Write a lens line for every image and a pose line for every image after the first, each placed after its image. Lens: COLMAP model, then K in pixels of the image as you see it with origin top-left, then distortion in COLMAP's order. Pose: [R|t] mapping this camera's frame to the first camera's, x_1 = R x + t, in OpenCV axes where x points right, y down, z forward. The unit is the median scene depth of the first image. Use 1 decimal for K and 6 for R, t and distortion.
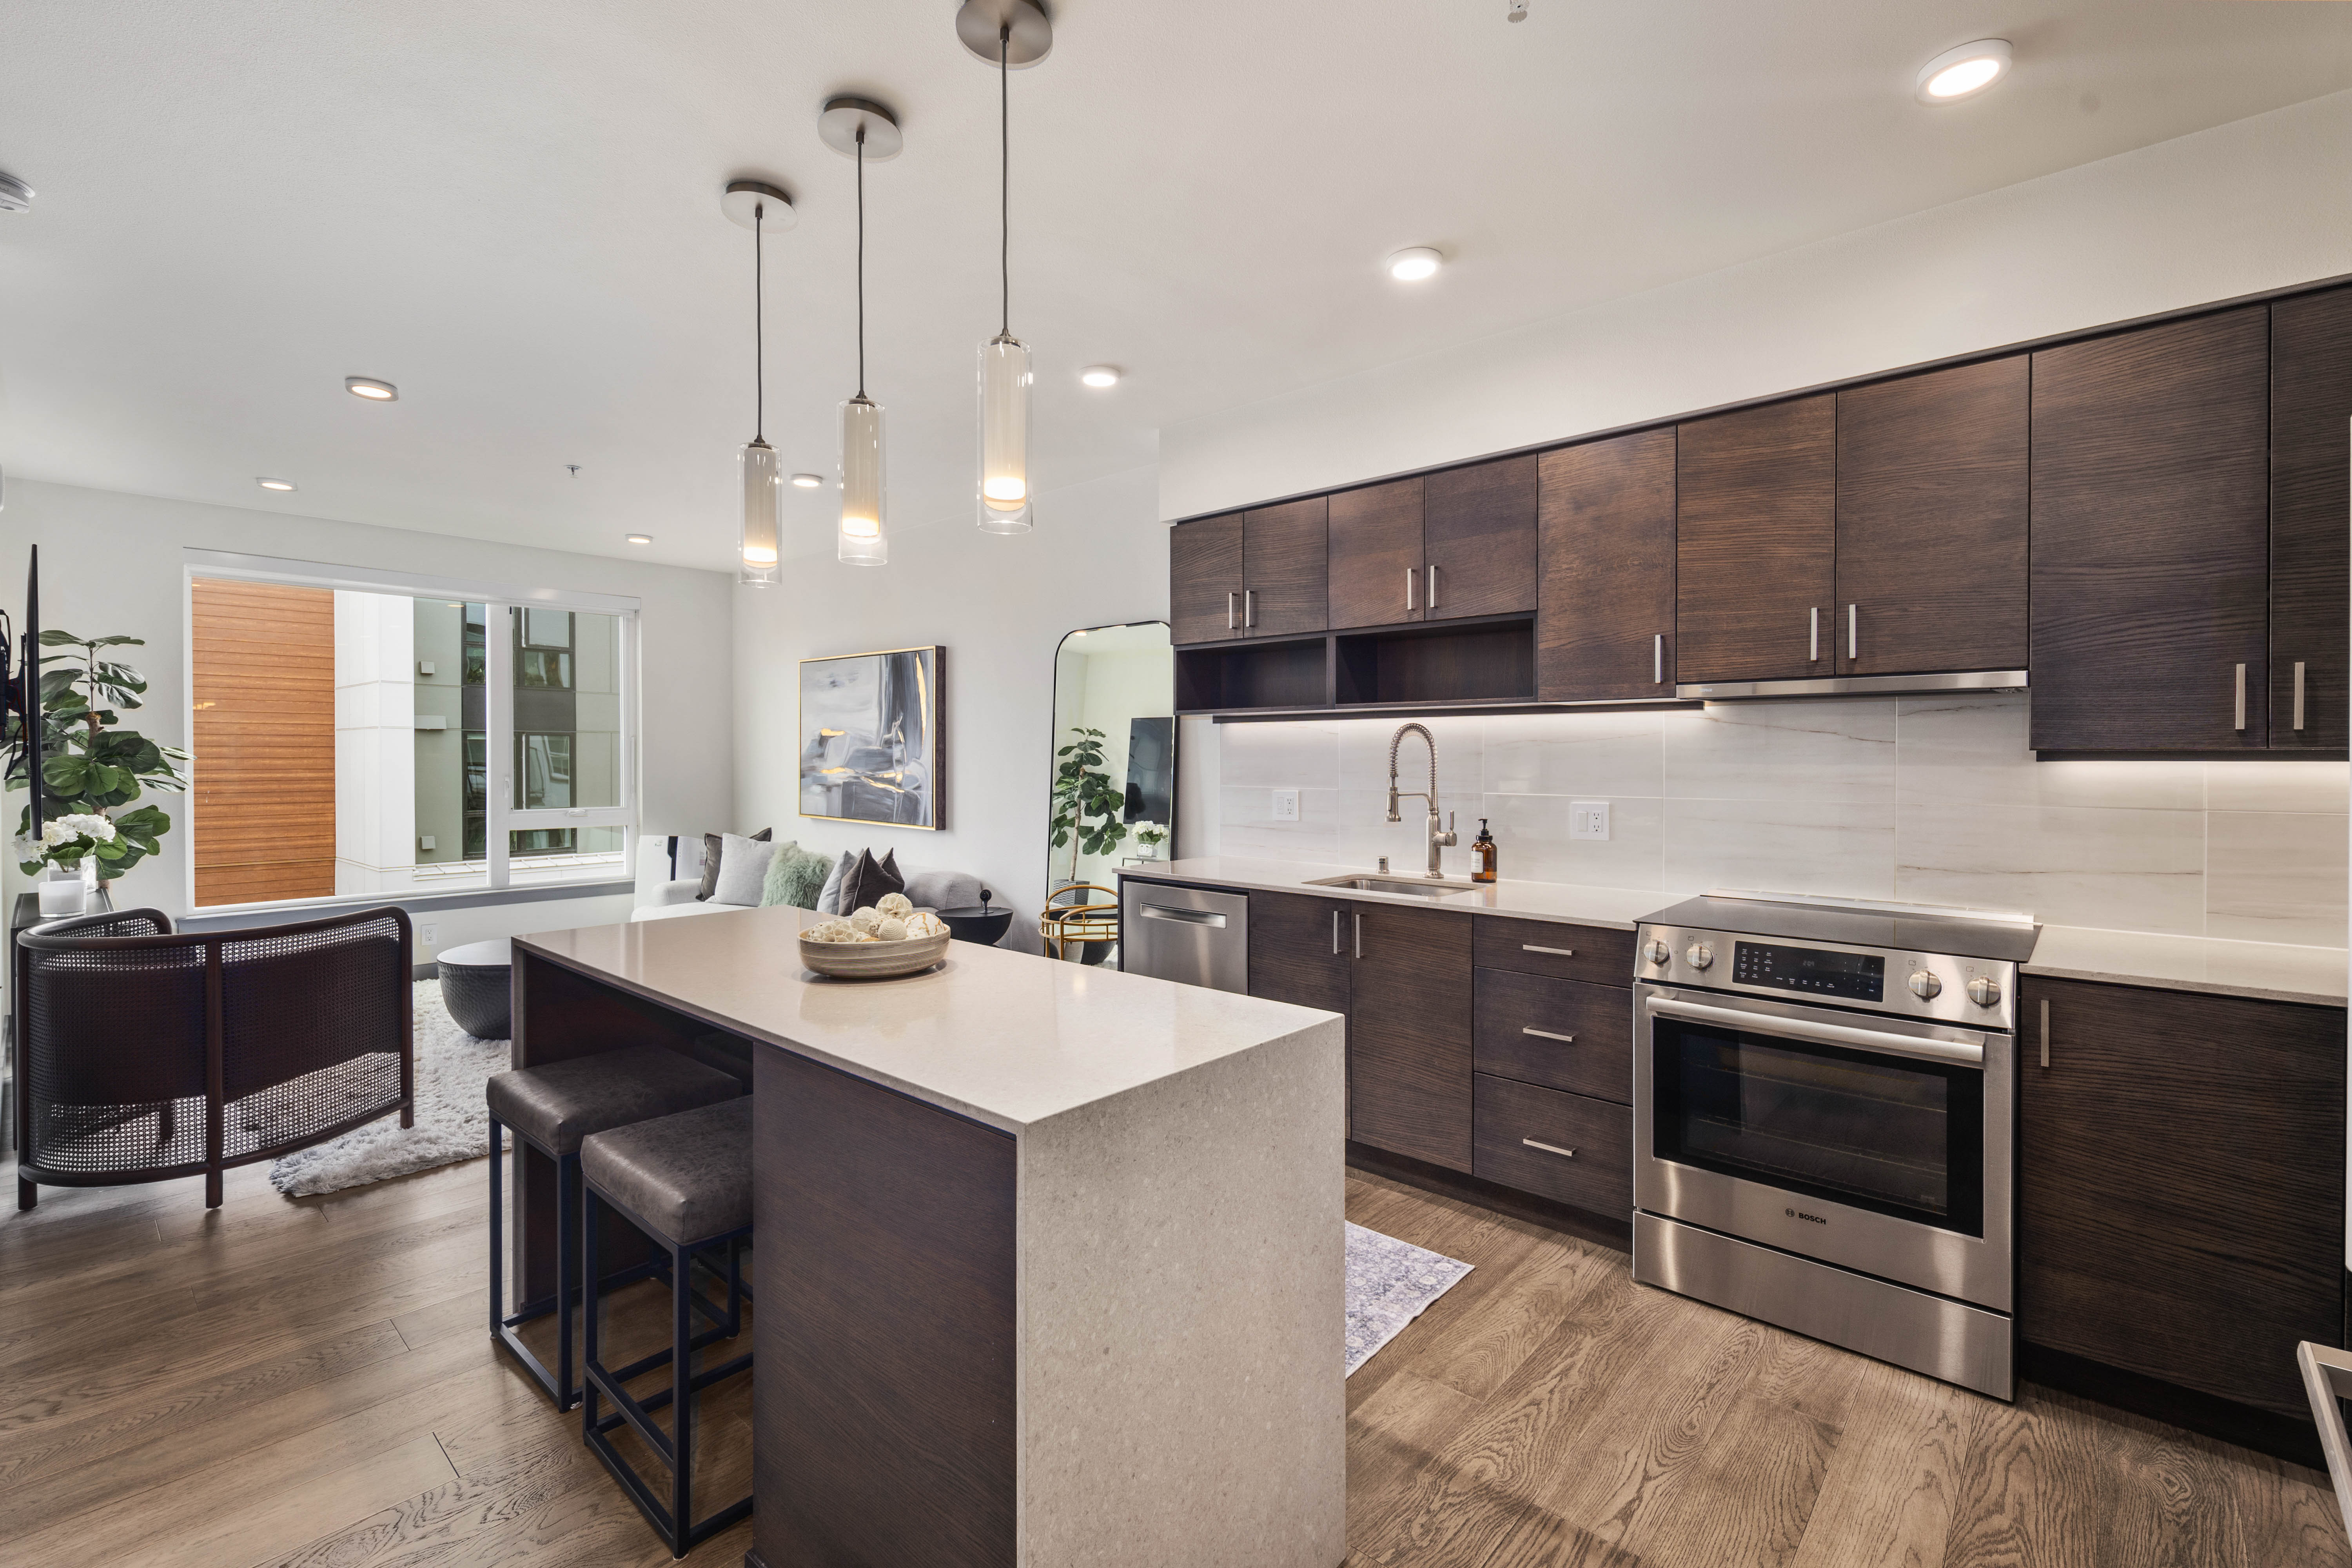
lens RADIAL K [[1029.8, 0, 1172.6], [0, 1029.8, 768.1], [0, 0, 1]] dist [0.009124, -0.000179]
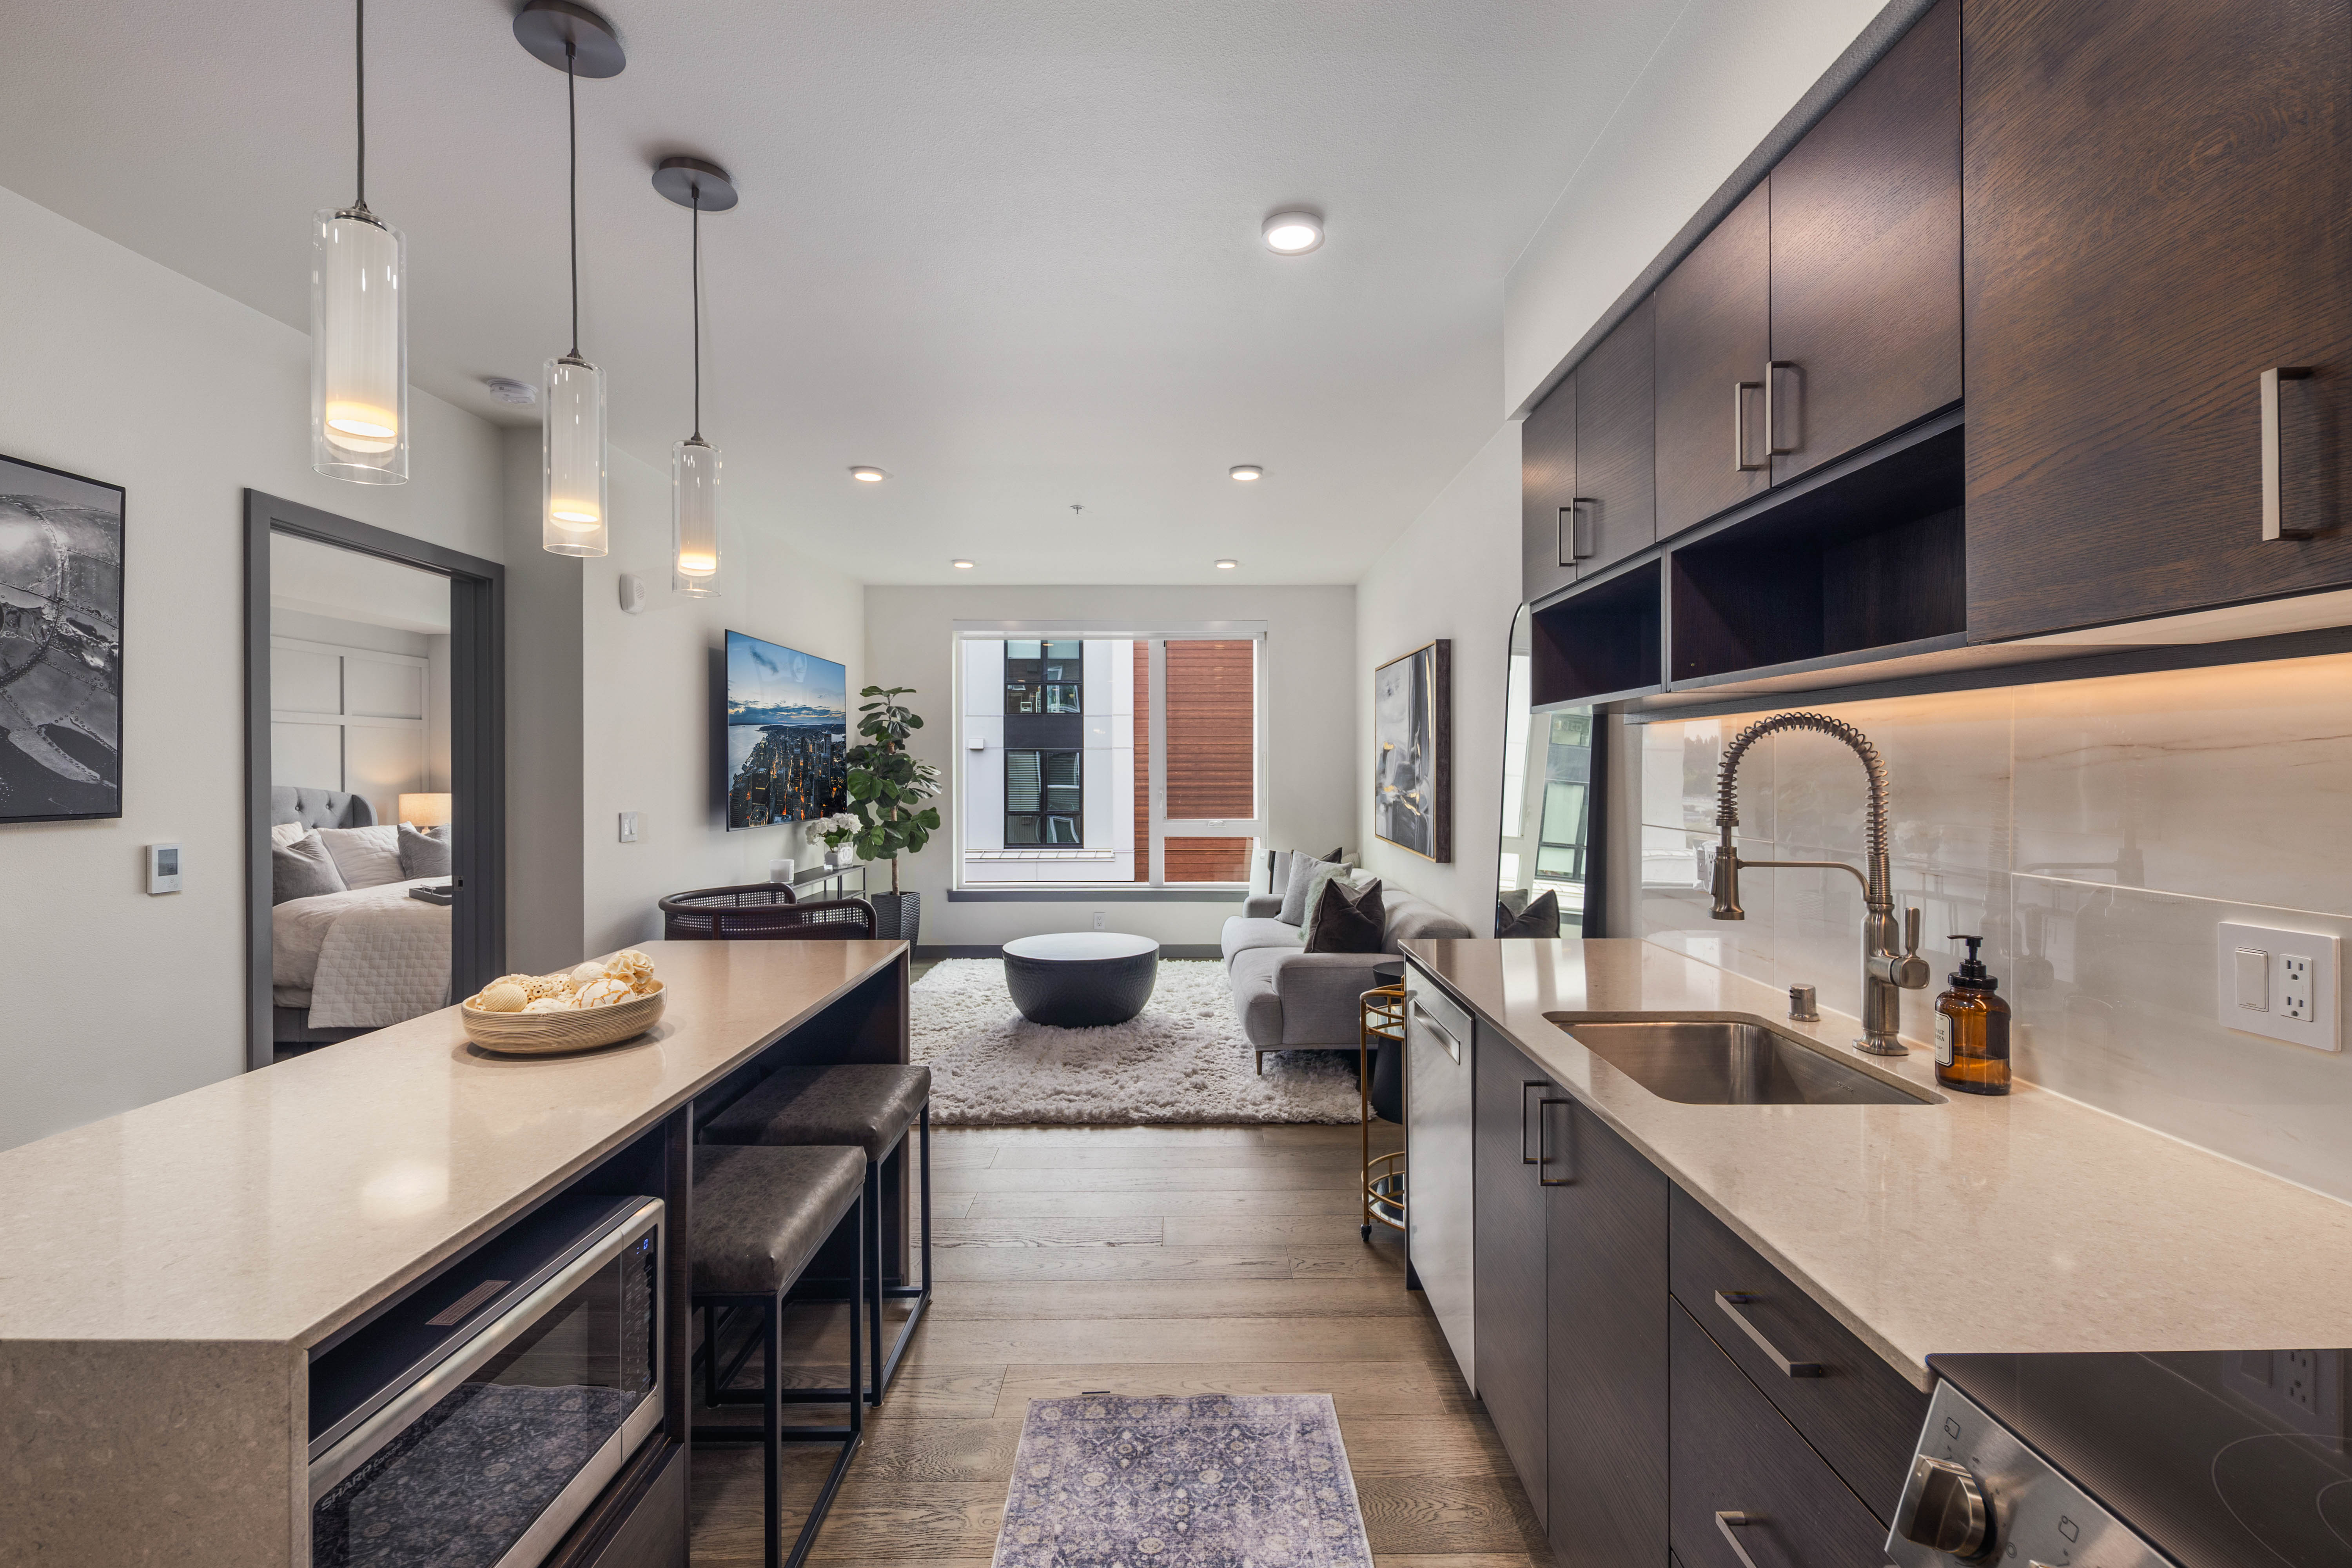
lens RADIAL K [[1029.8, 0, 1190.7], [0, 1029.8, 767.2], [0, 0, 1]] dist [0.009124, -0.000179]
pose [[0.674834, -0.001175, -0.737968, 0.240891], [-0.007836, 0.999931, -0.008759, -0.007568], [0.737928, 0.011694, 0.674779, 0.292765]]
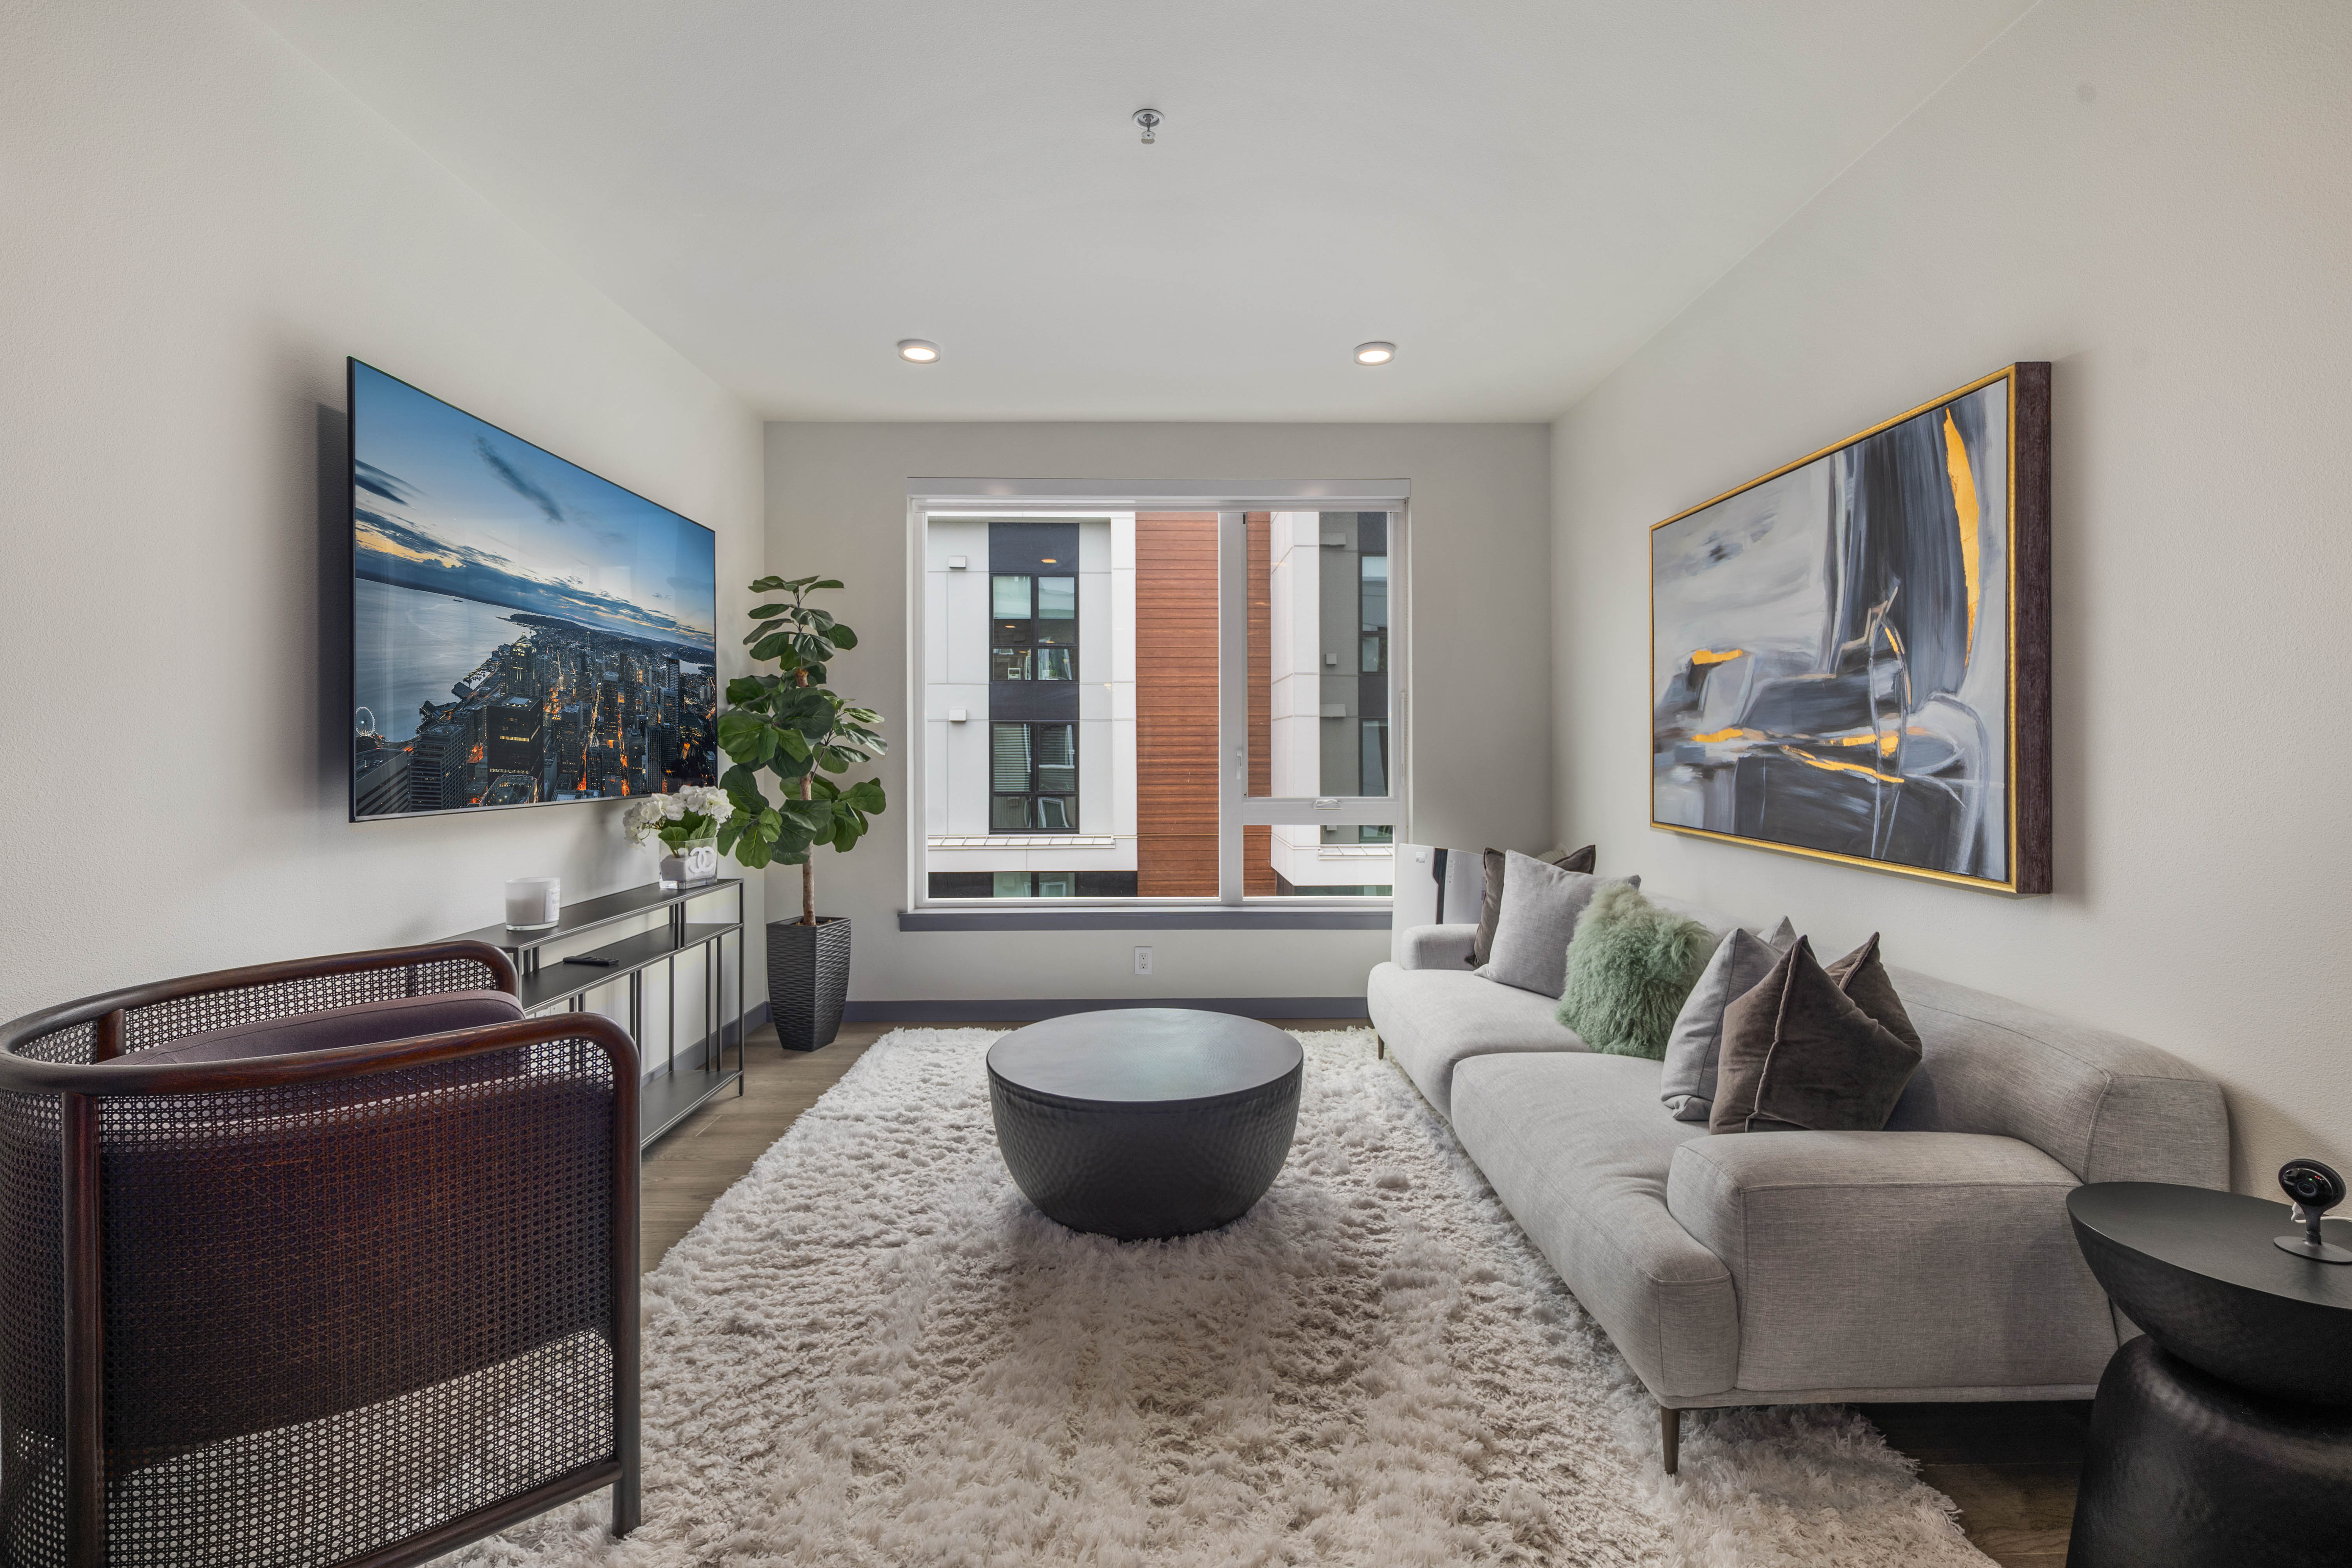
lens RADIAL K [[1029.8, 0, 1190.8], [0, 1029.8, 740.4], [0, 0, 1]] dist [0.009124, -0.000179]
pose [[0.685223, -0.008648, -0.728282, -0.163767], [-0.005899, 0.999831, -0.017423, 0.016208], [0.728310, 0.016235, 0.685056, 0.546848]]
